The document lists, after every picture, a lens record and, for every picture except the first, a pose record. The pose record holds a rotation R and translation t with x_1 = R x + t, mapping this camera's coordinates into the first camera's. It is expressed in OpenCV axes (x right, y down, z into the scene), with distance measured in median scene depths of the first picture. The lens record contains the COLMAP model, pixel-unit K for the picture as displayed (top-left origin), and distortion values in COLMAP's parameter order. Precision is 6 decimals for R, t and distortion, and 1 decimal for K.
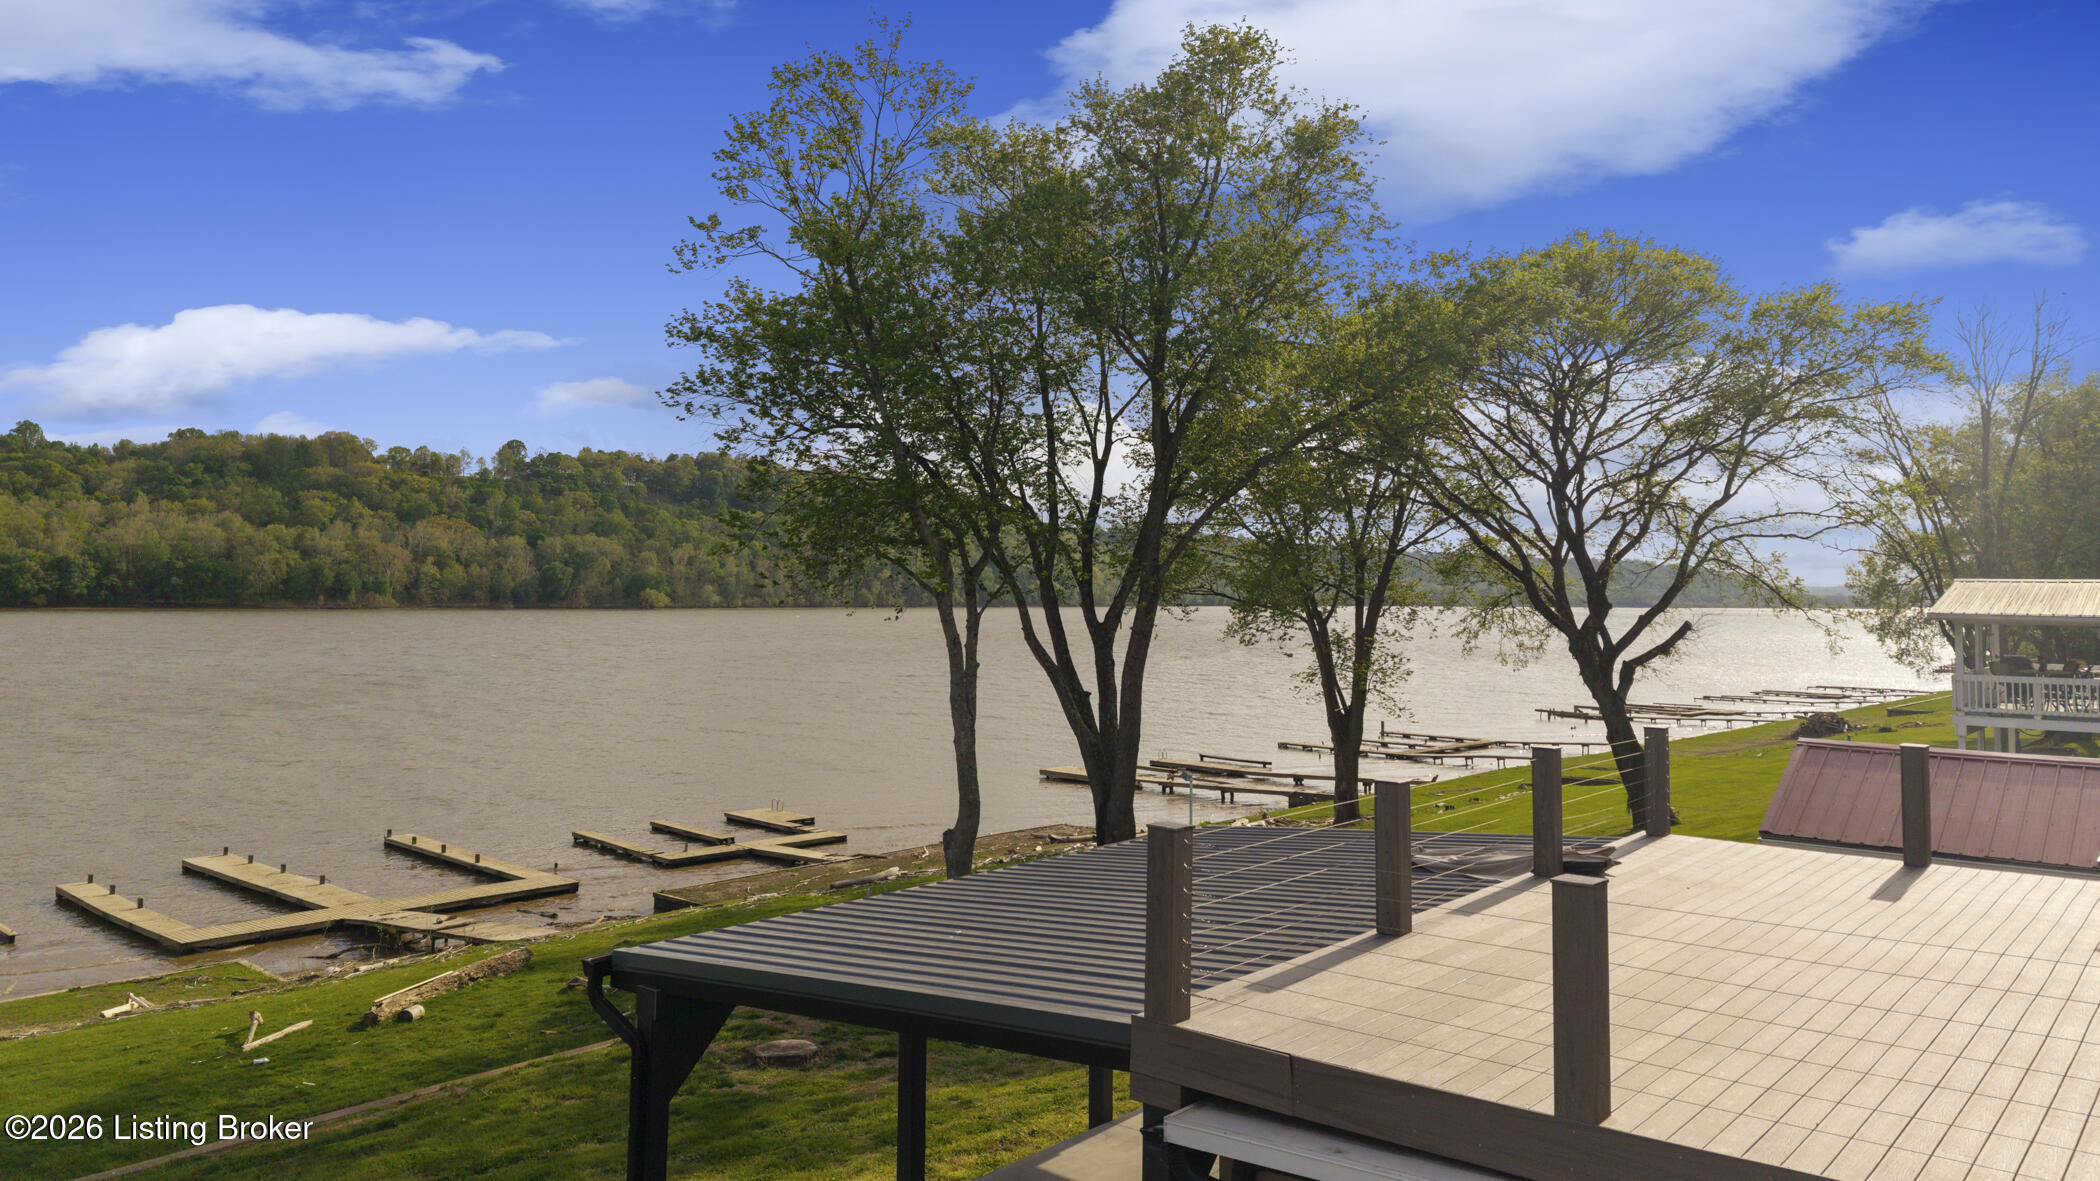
lens RADIAL K [[1414.1, 0, 1052.6], [0, 1414.1, 577.3], [0, 0, 1]] dist [0.002323, -0.002984]
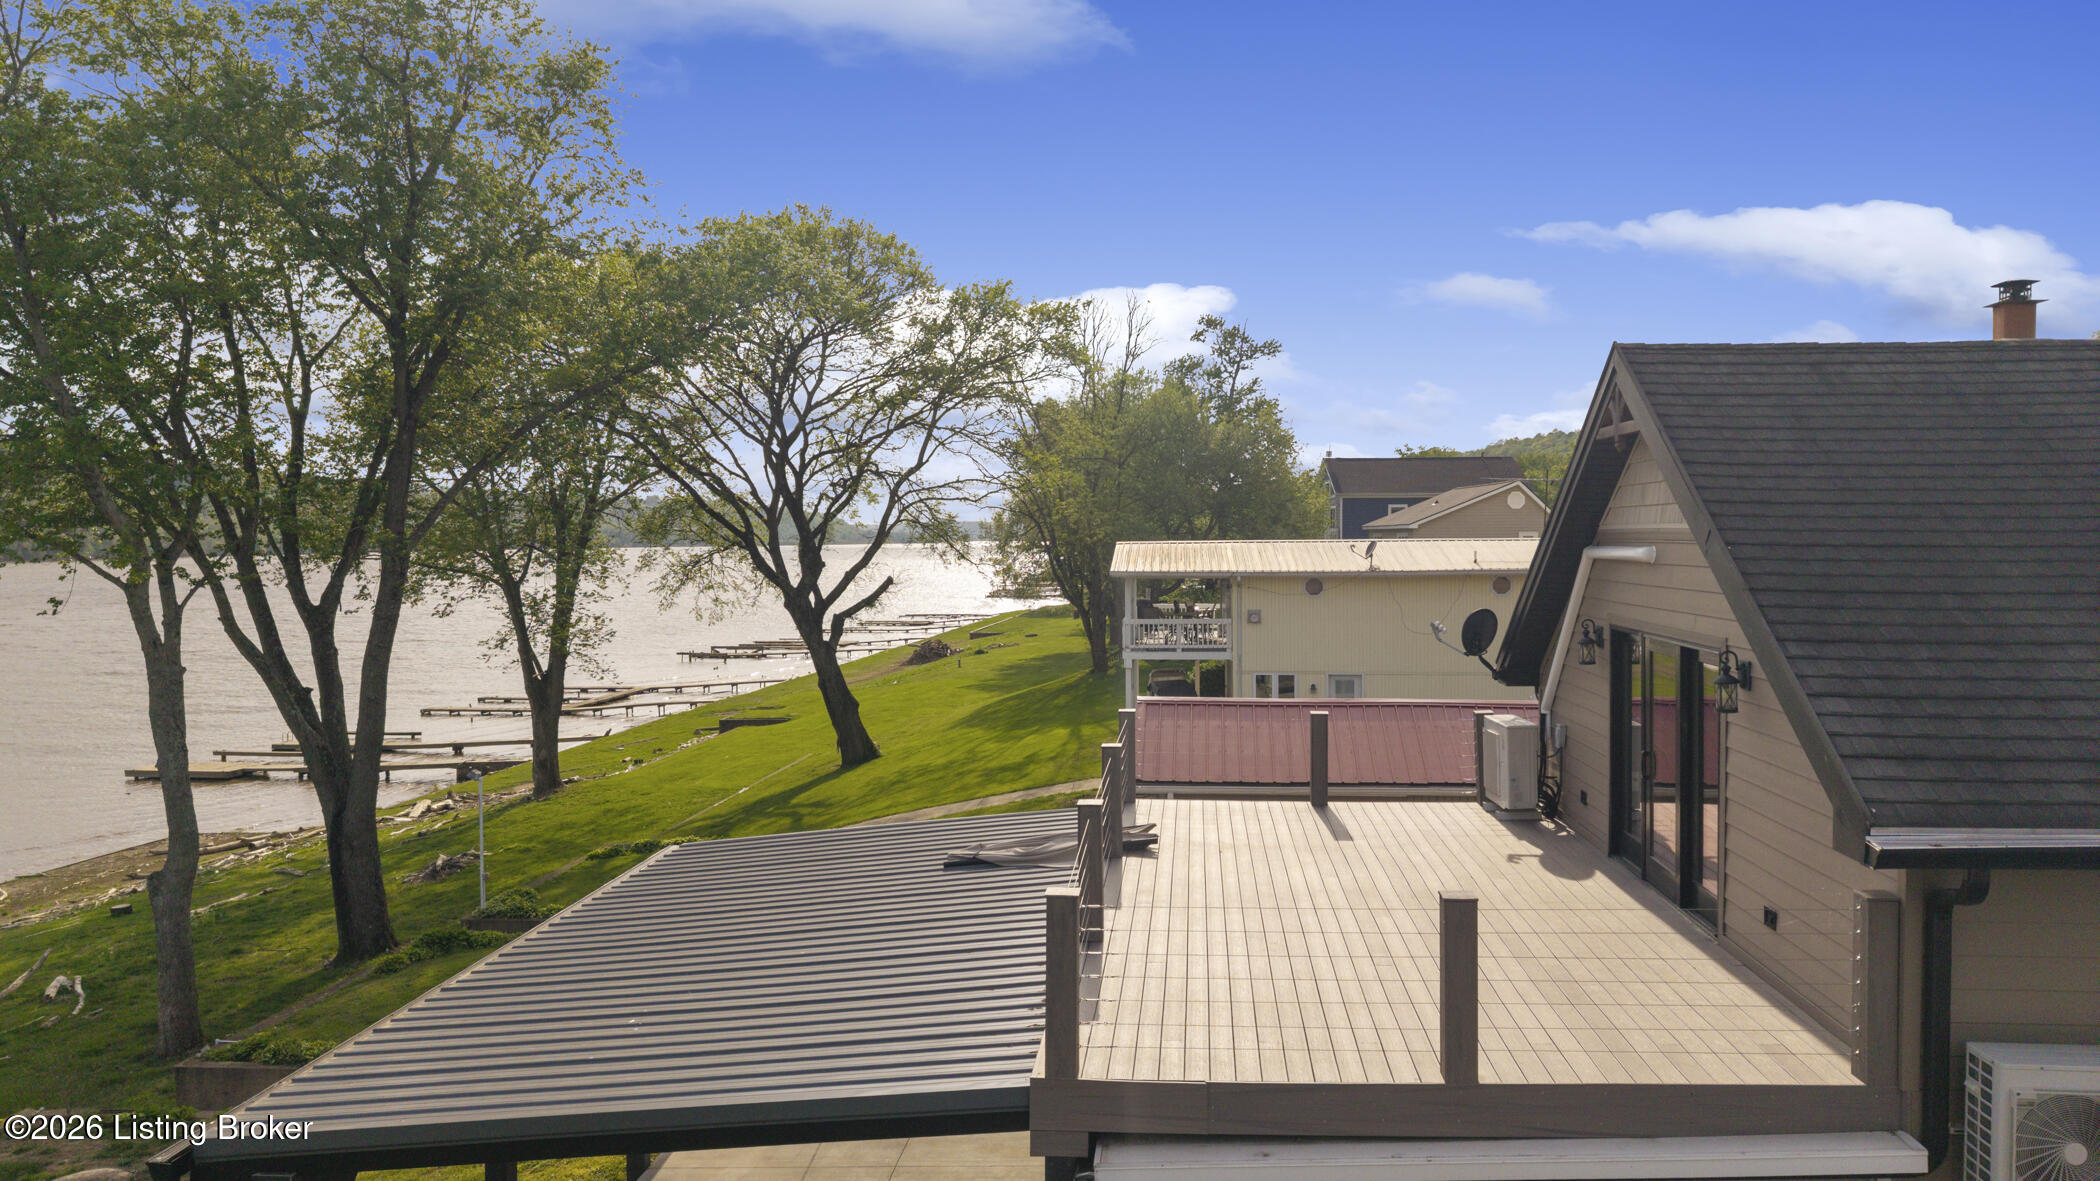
lens RADIAL K [[1409.6, 0, 1050.0], [0, 1409.6, 613.9], [0, 0, 1]] dist [-0.006676, -0.003499]
pose [[0.786169, -0.052466, 0.615781, -0.129460], [0.004574, 0.996857, 0.079095, -0.025469], [-0.617995, -0.059365, 0.783938, 0.053972]]
